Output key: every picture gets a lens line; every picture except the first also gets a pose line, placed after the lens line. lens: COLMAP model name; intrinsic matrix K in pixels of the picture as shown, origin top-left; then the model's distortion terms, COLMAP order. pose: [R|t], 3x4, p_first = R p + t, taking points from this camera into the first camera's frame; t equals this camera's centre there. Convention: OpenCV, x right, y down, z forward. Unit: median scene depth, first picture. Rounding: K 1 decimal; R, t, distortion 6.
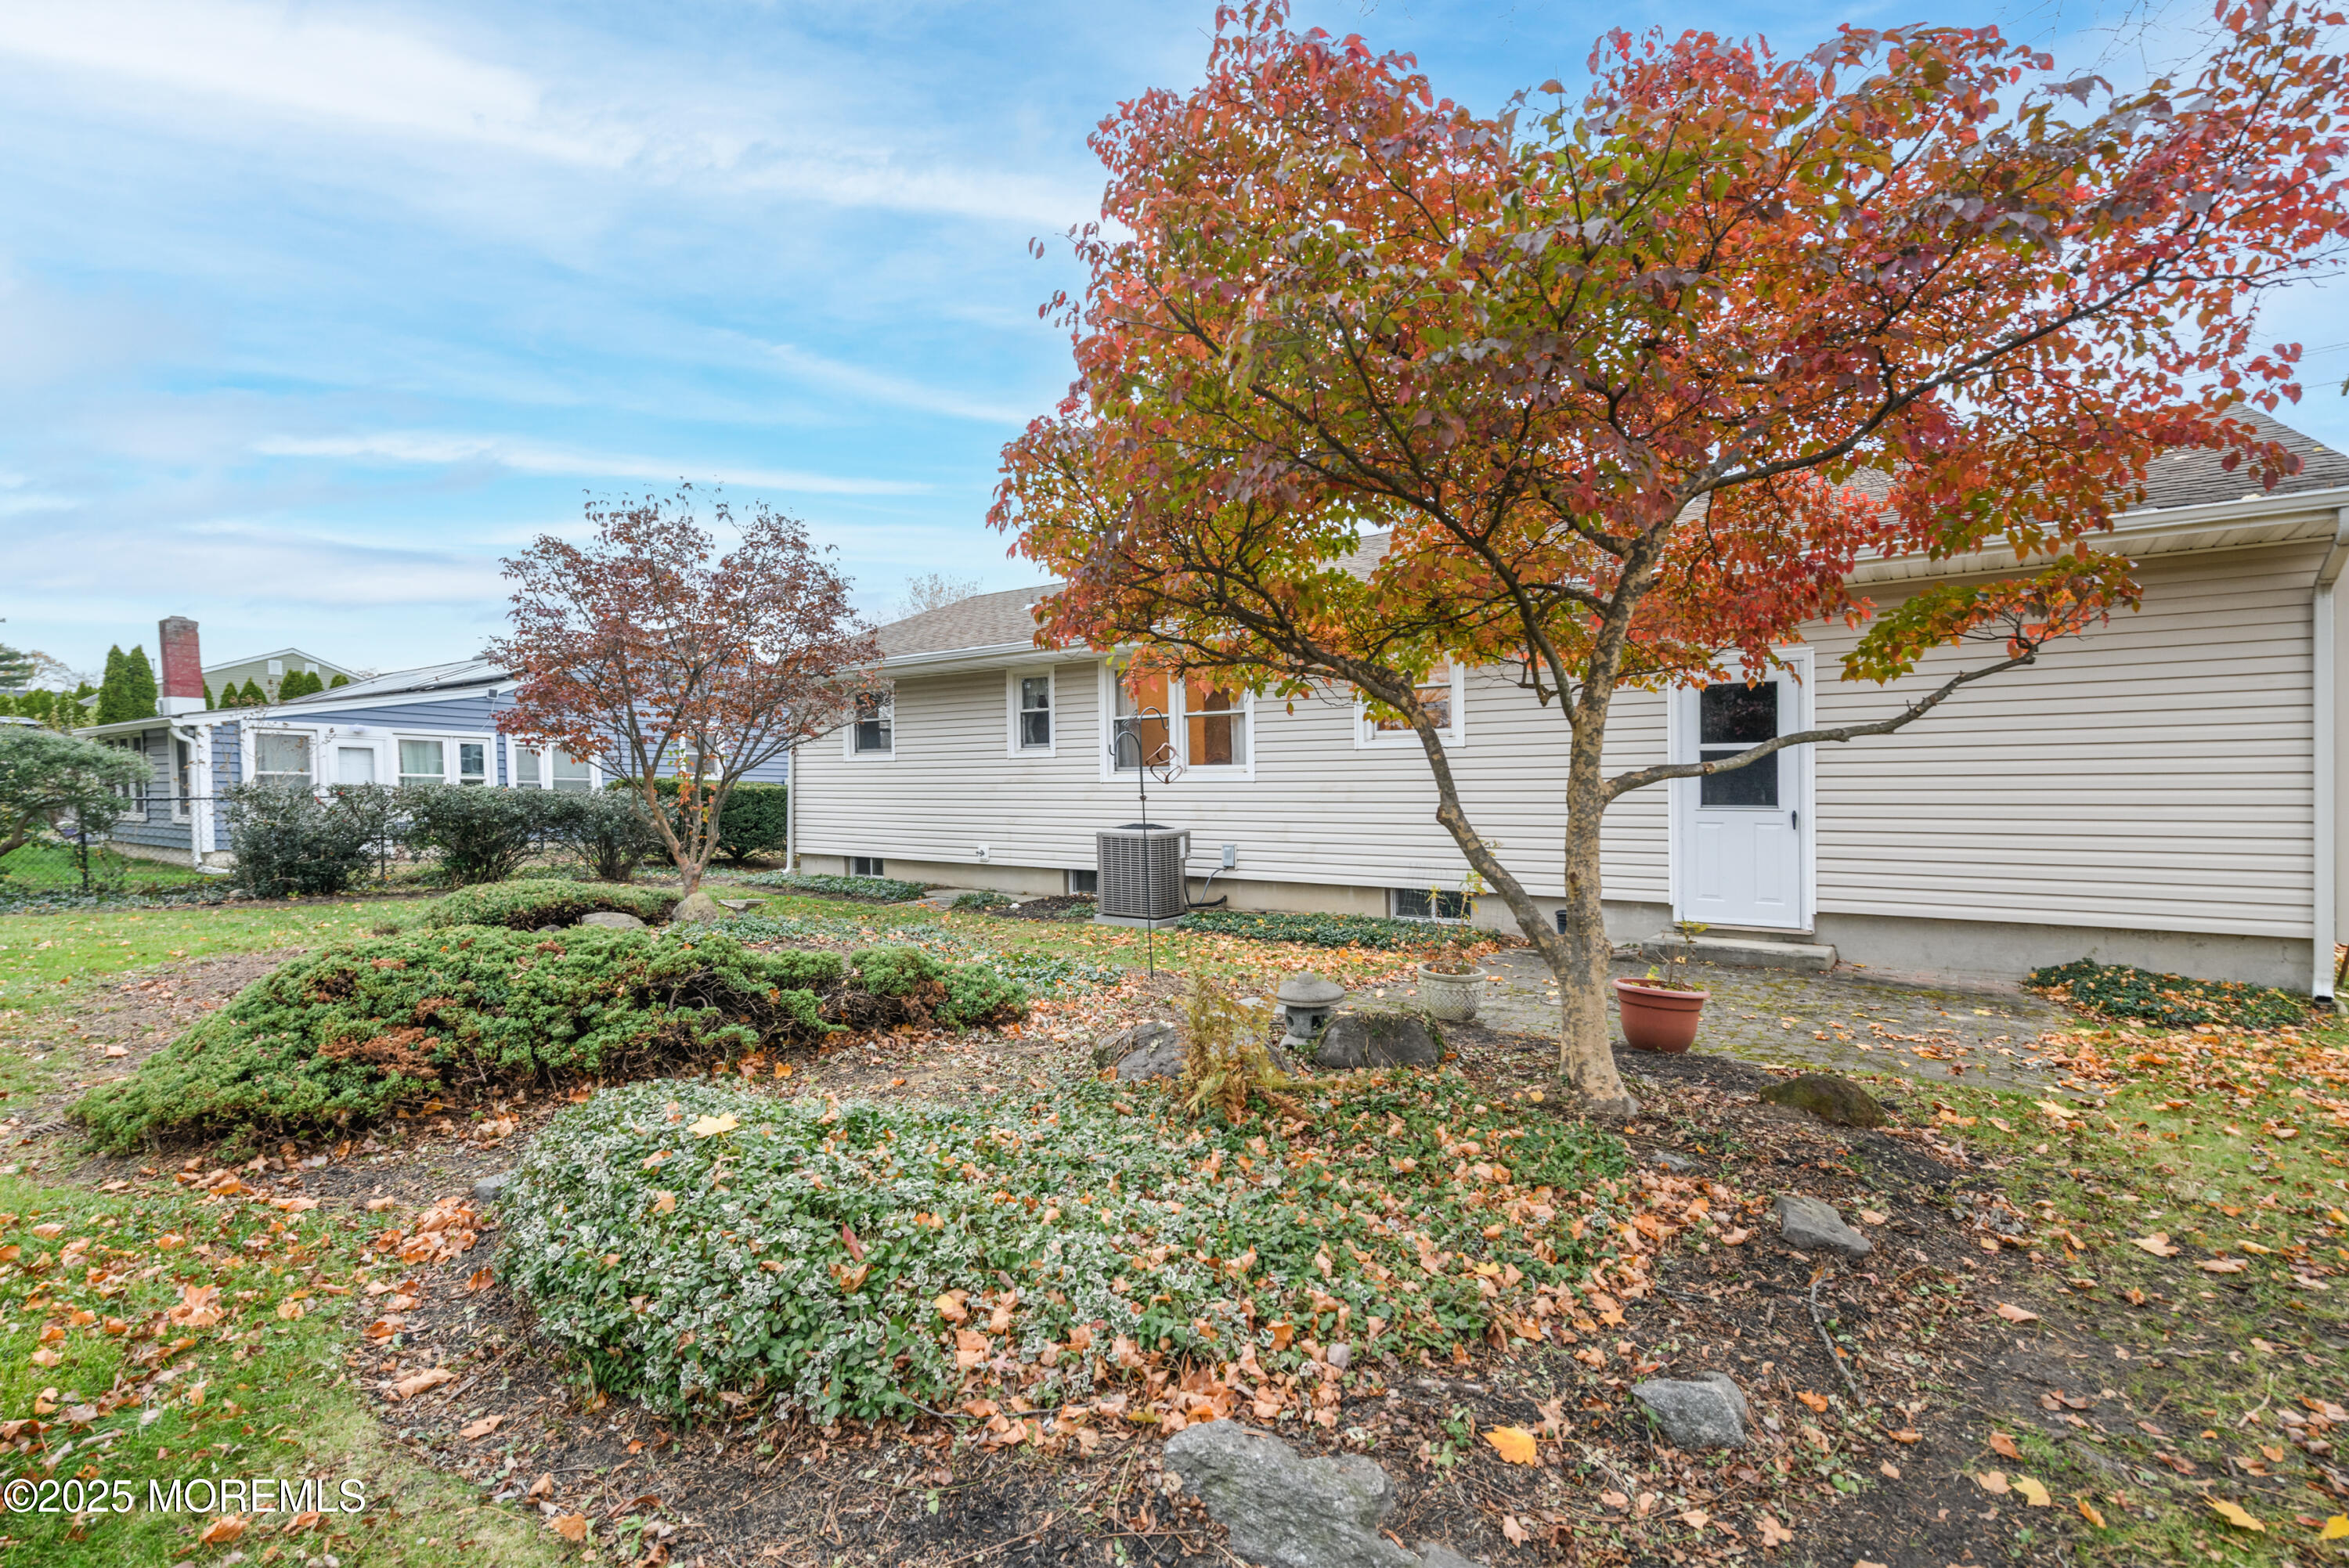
lens RADIAL K [[1076.9, 0, 1145.3], [0, 1076.9, 807.5], [0, 0, 1]] dist [0.001189, -0.001582]
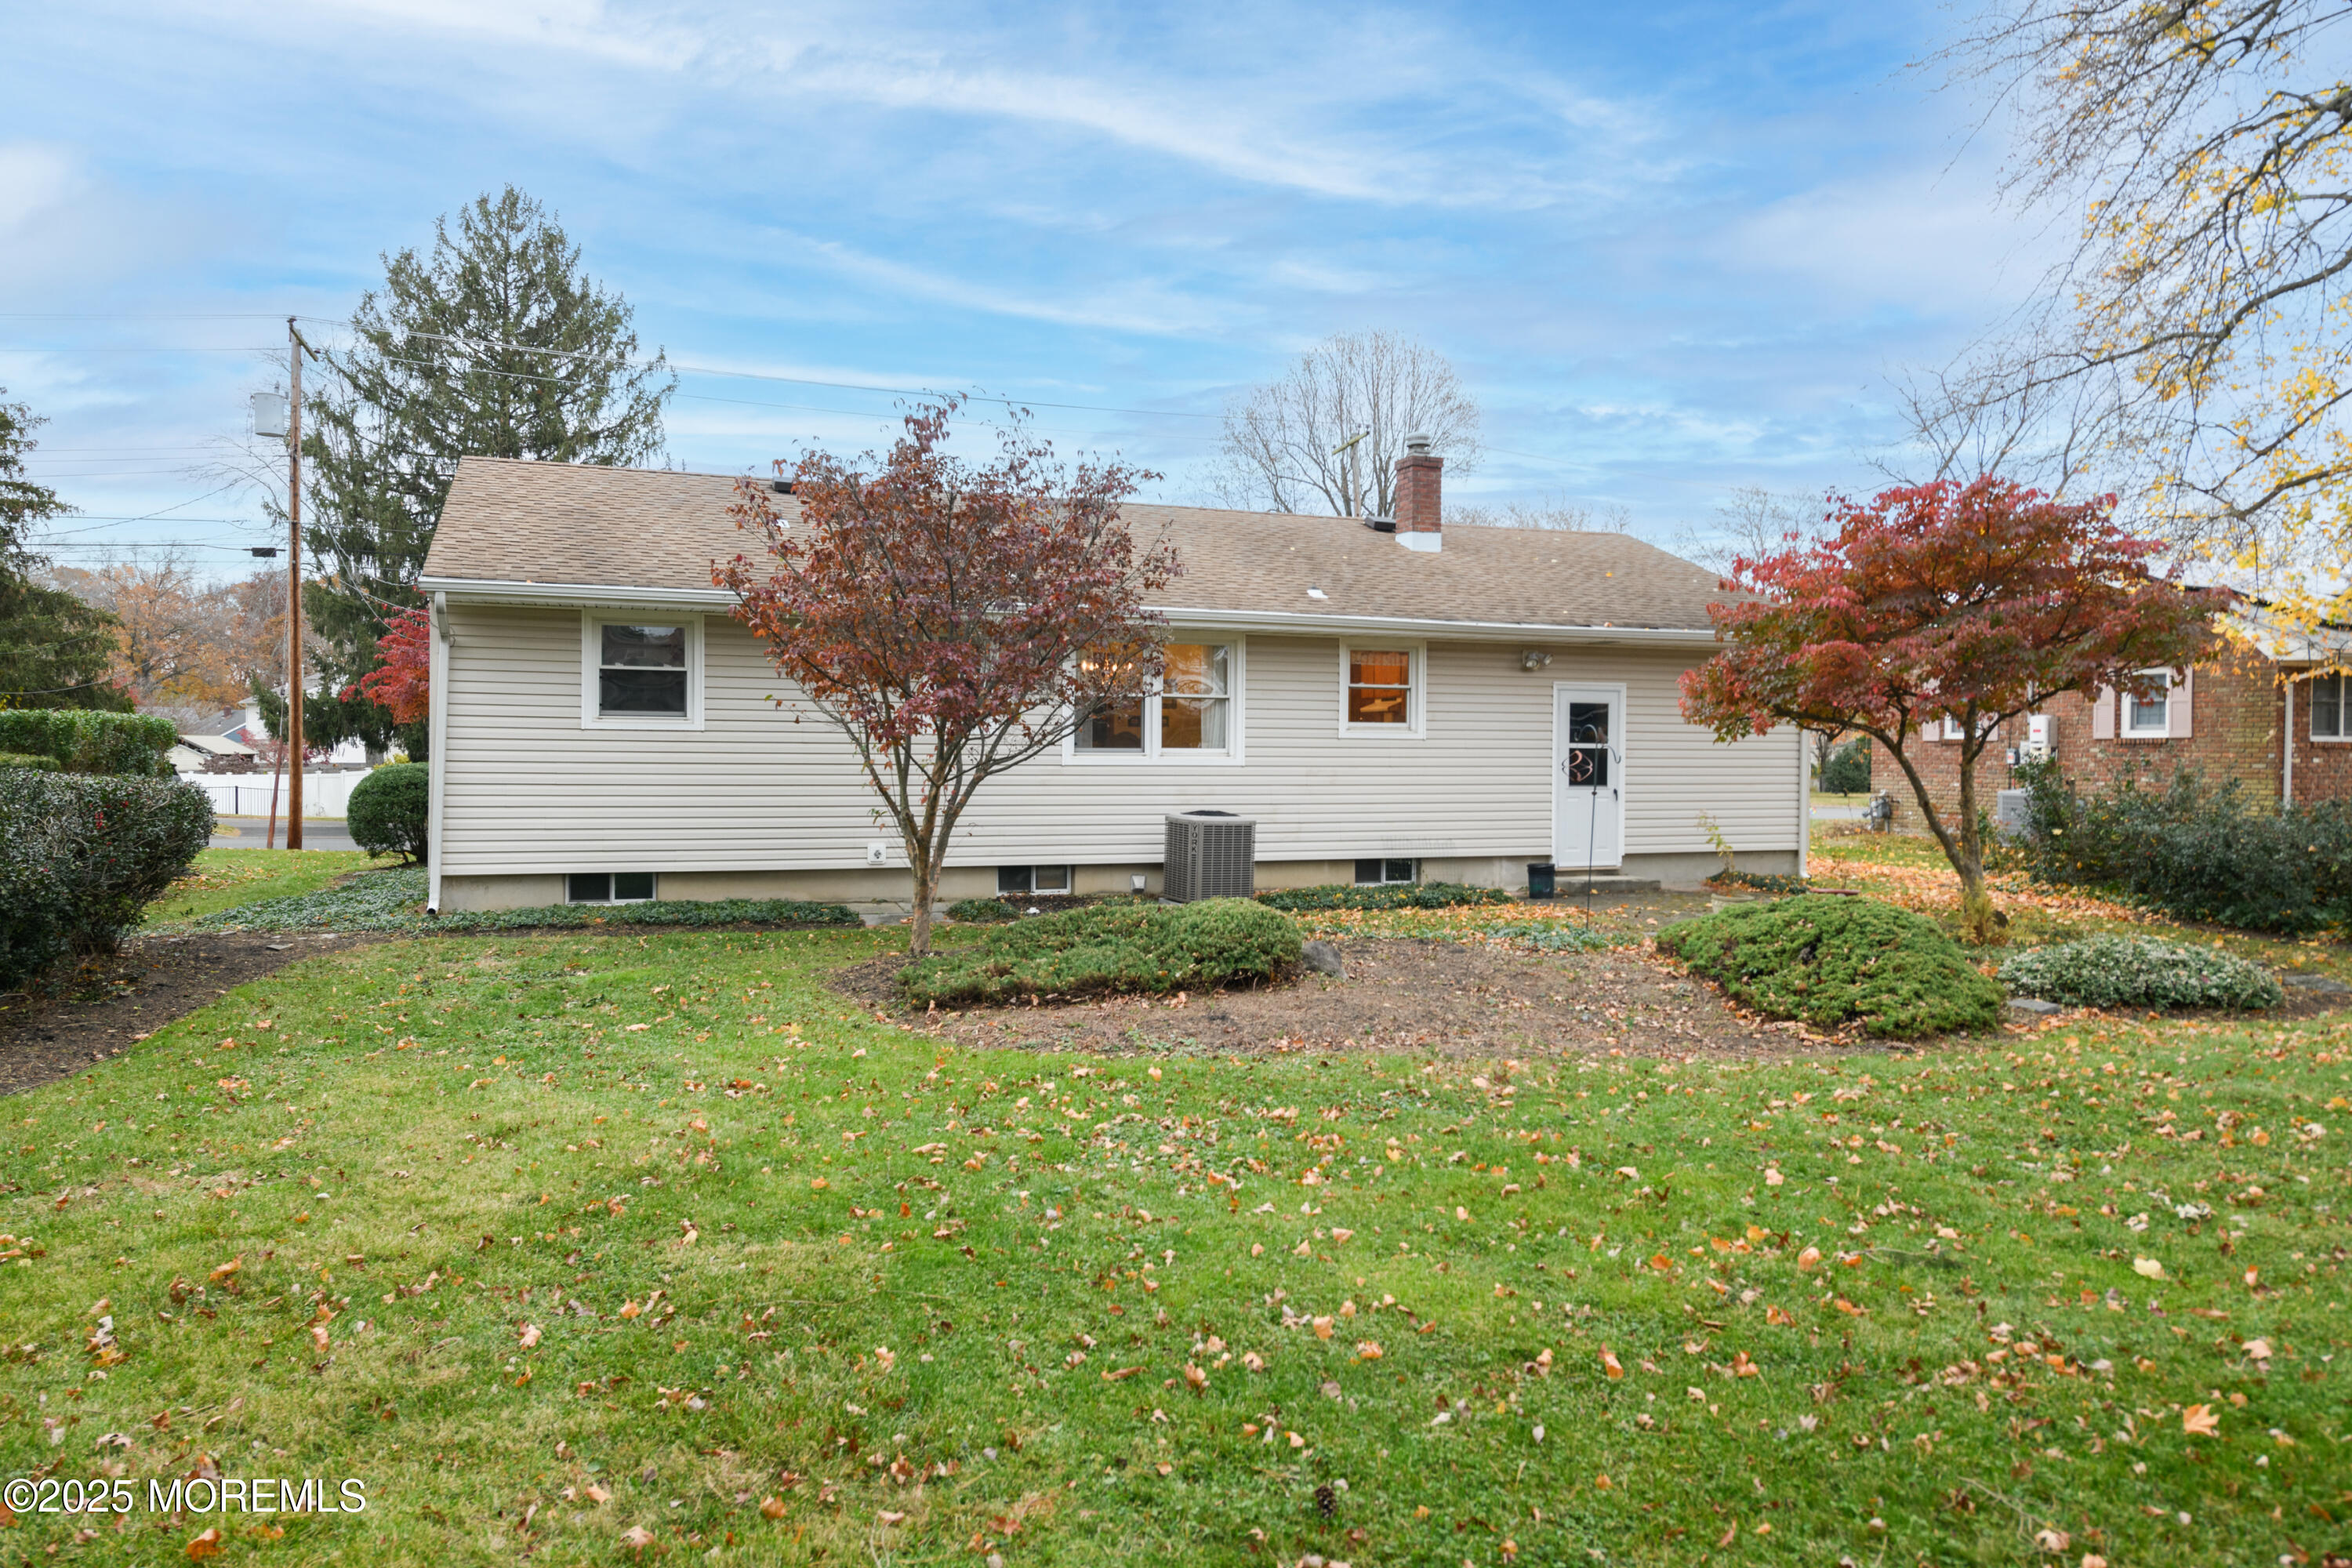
lens RADIAL K [[1581.6, 0, 1160.3], [0, 1581.6, 764.9], [0, 0, 1]] dist [0.020348, -0.008077]
pose [[0.501074, -0.011256, 0.865331, -1.860023], [-0.002769, 0.999889, 0.014610, -0.069555], [-0.865400, -0.009717, 0.500988, 0.466433]]
